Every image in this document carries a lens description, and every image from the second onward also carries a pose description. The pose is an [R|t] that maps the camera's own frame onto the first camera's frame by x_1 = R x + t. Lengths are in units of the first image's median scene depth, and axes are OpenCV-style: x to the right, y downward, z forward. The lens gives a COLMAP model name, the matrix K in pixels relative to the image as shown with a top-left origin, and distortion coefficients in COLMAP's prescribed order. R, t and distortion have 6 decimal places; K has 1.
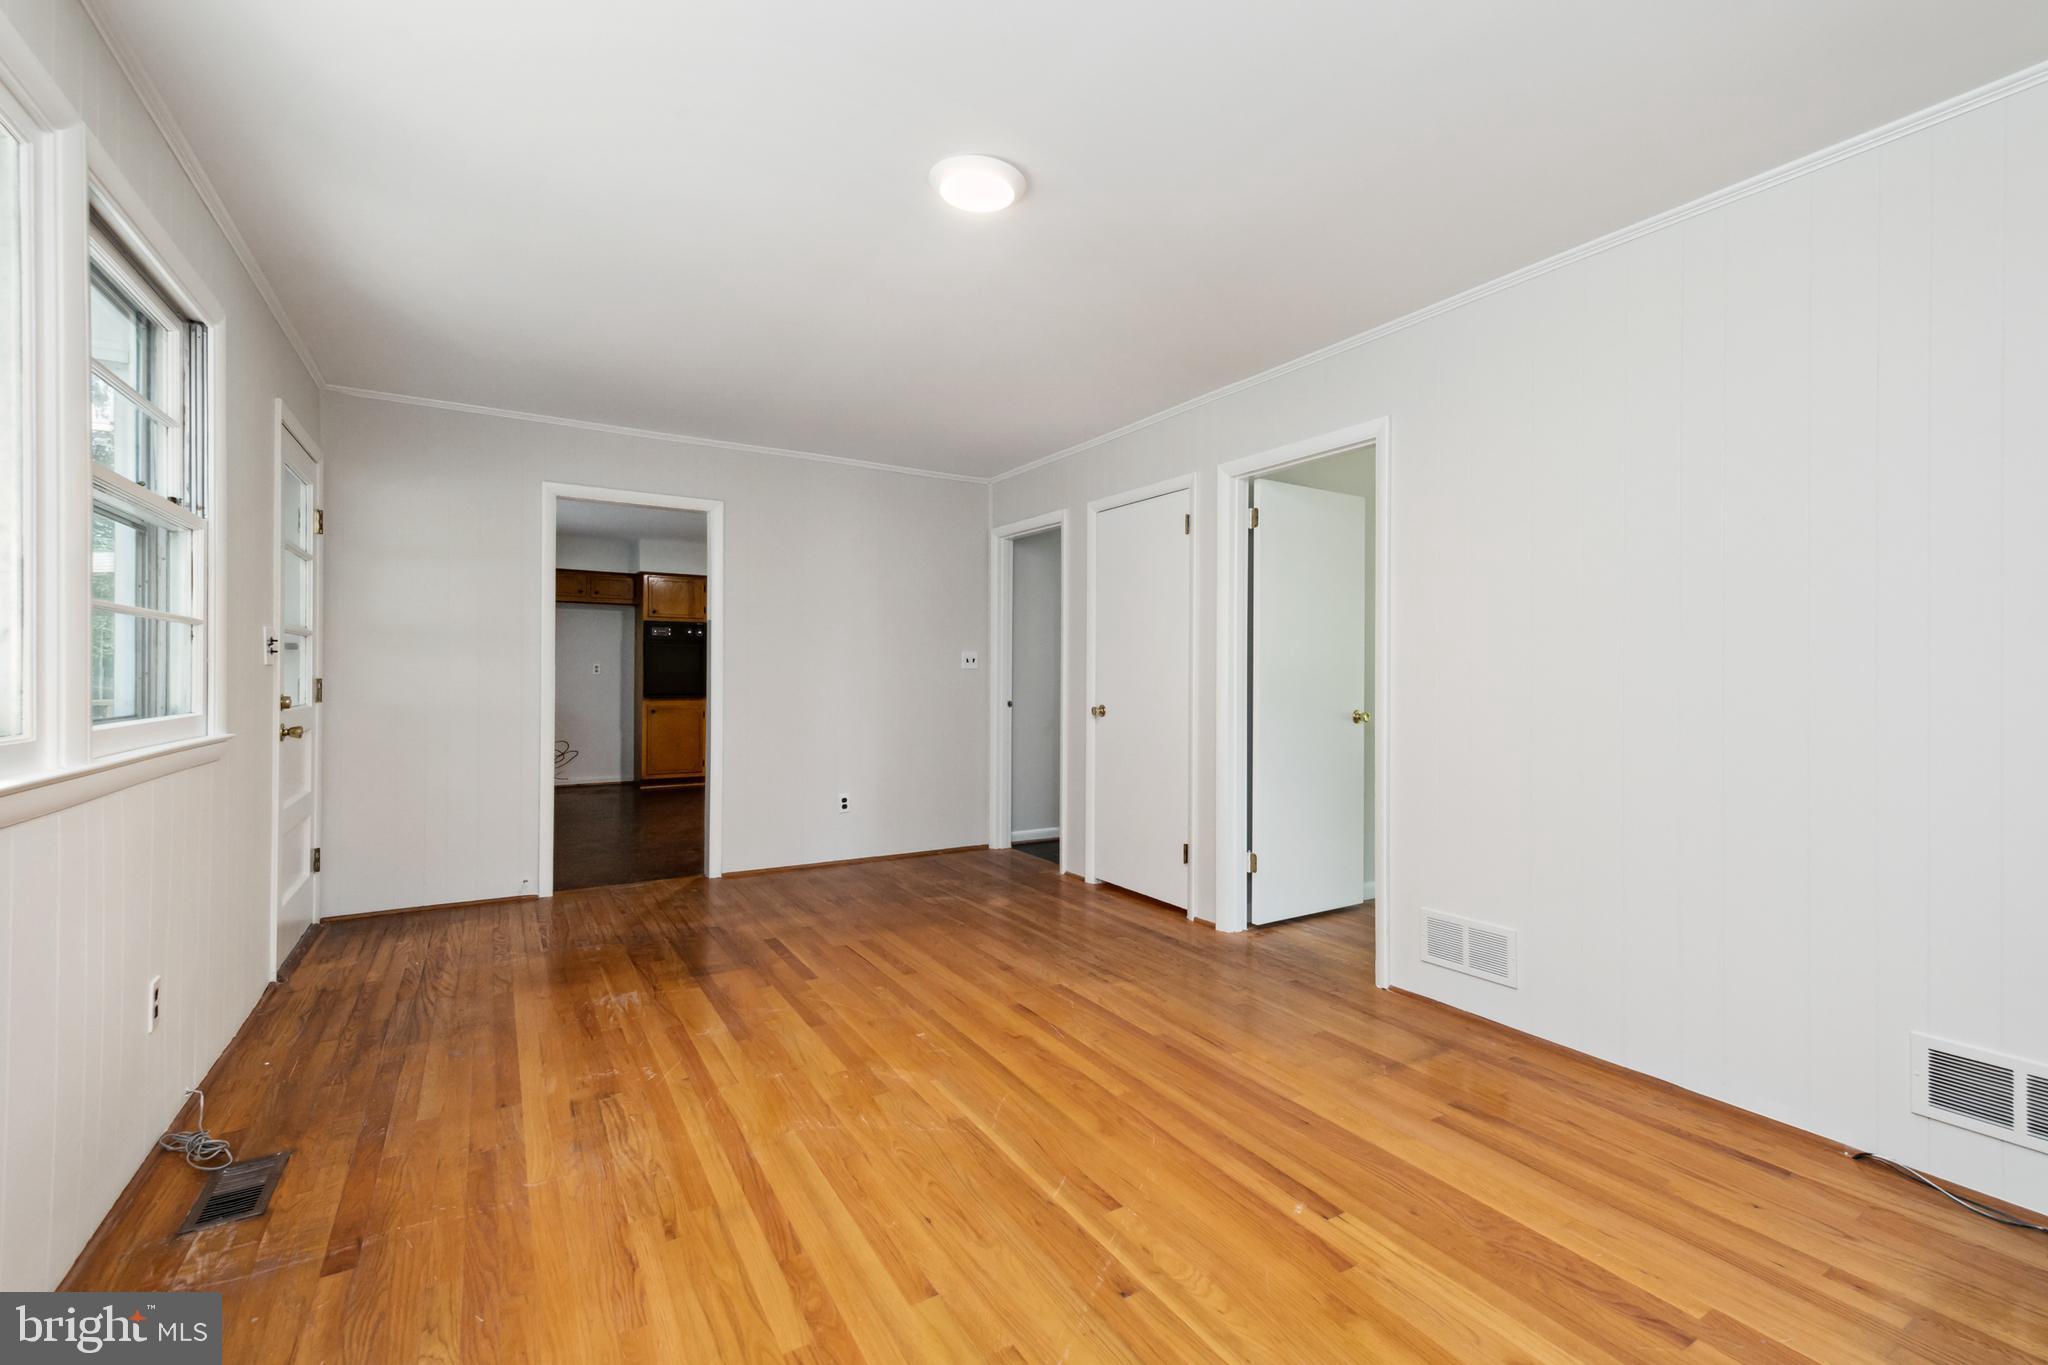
lens RADIAL K [[906.4, 0, 1028.0], [0, 906.4, 667.5], [0, 0, 1]] dist [0.016922, -0.012103]
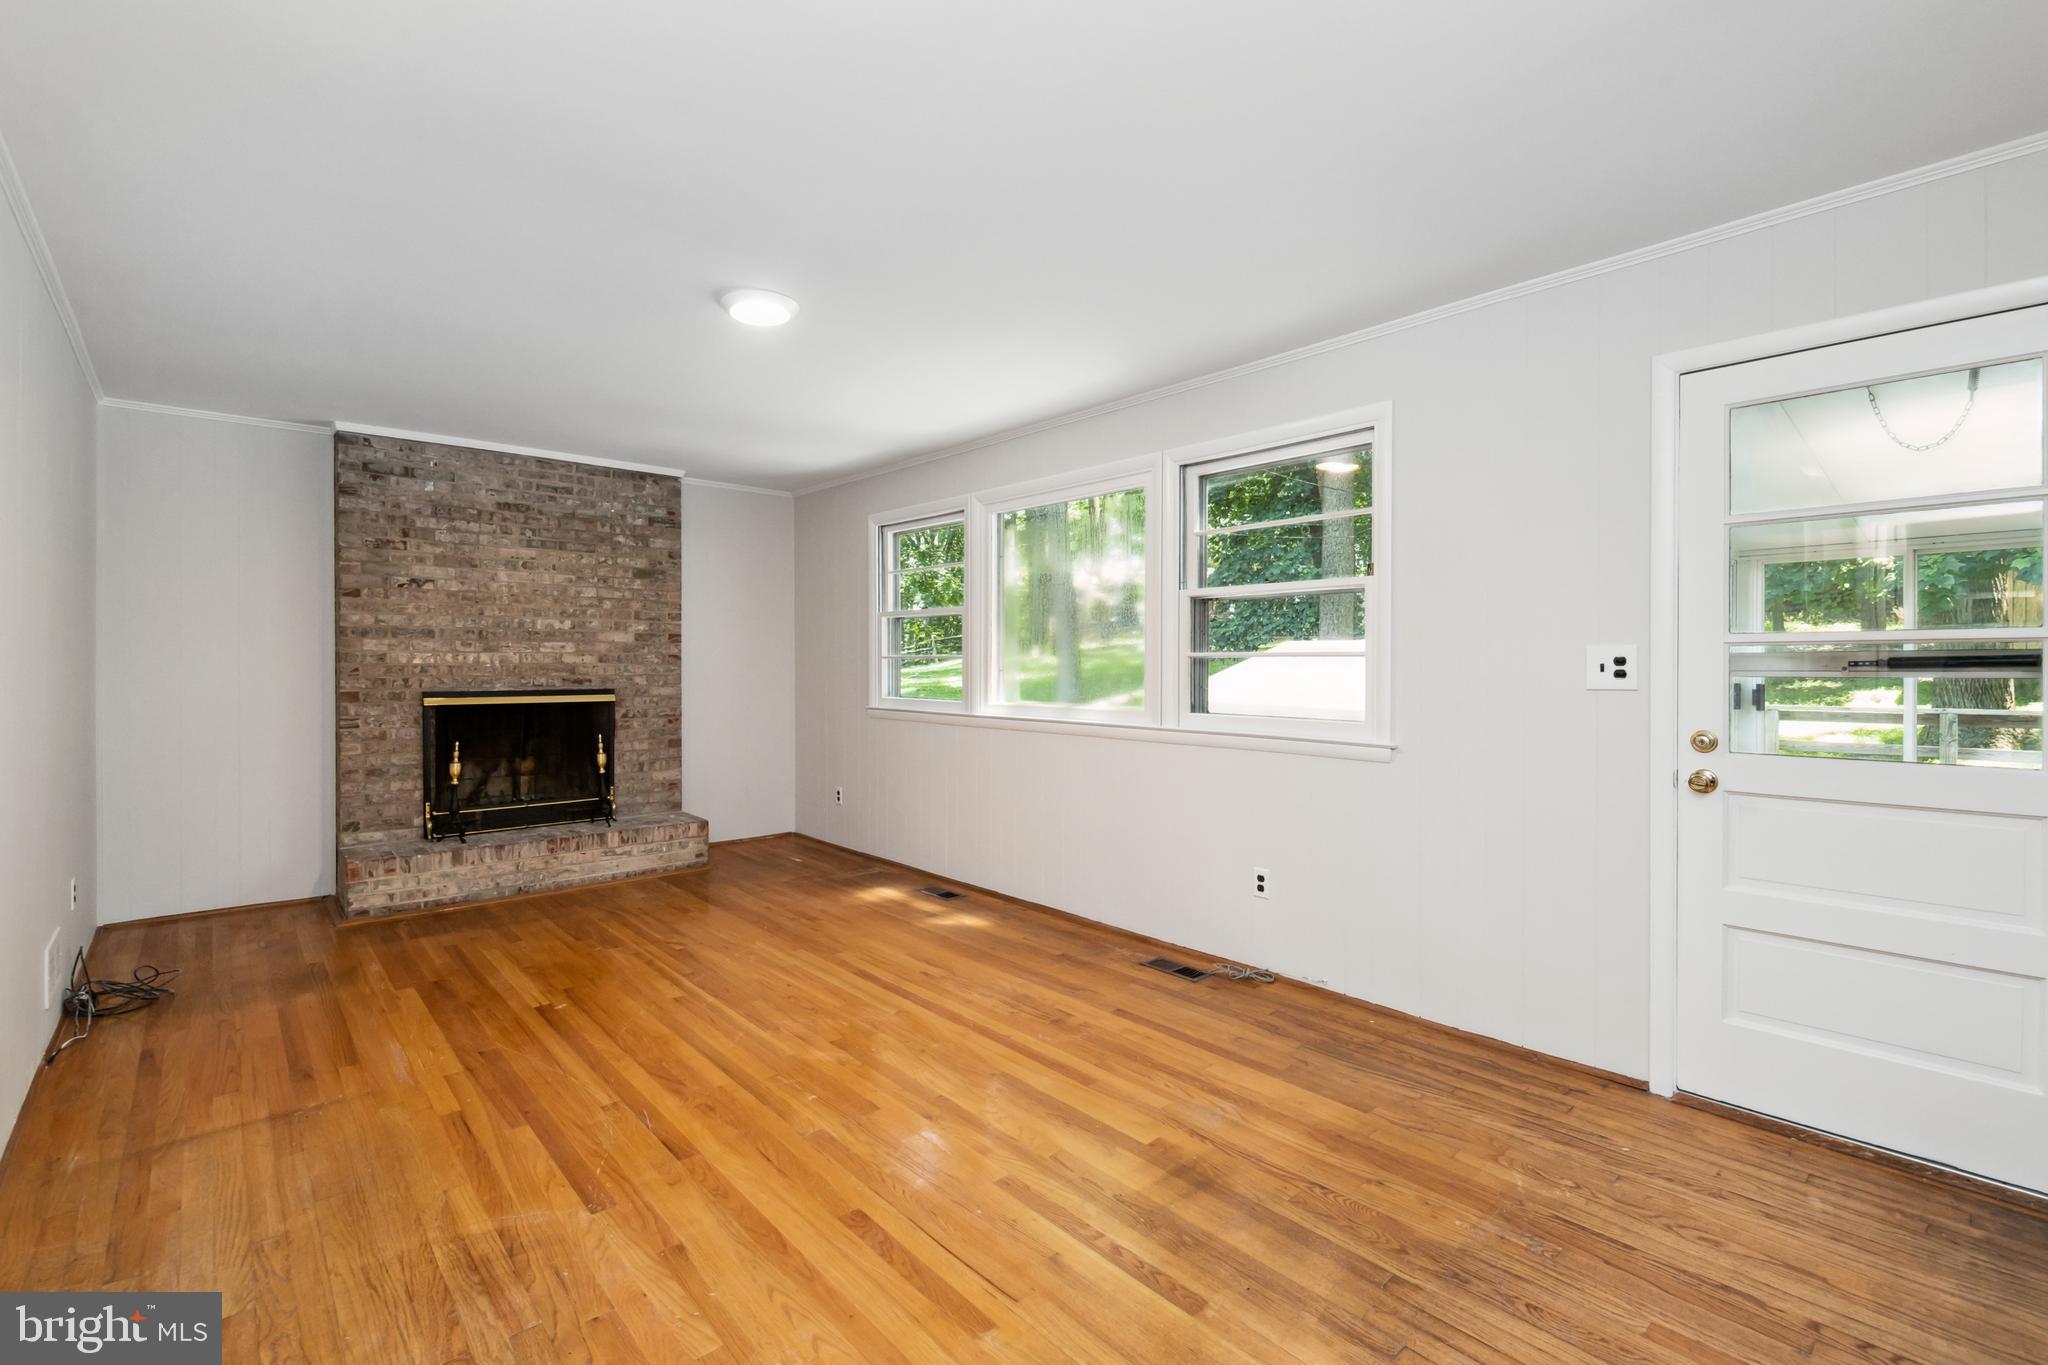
lens RADIAL K [[906.4, 0, 1028.0], [0, 906.4, 667.5], [0, 0, 1]] dist [0.016922, -0.012103]
pose [[-0.981767, -0.005059, -0.190020, -0.167133], [-0.005320, 0.999985, 0.000863, -0.024267], [0.190012, 0.001859, -0.981780, 2.080422]]
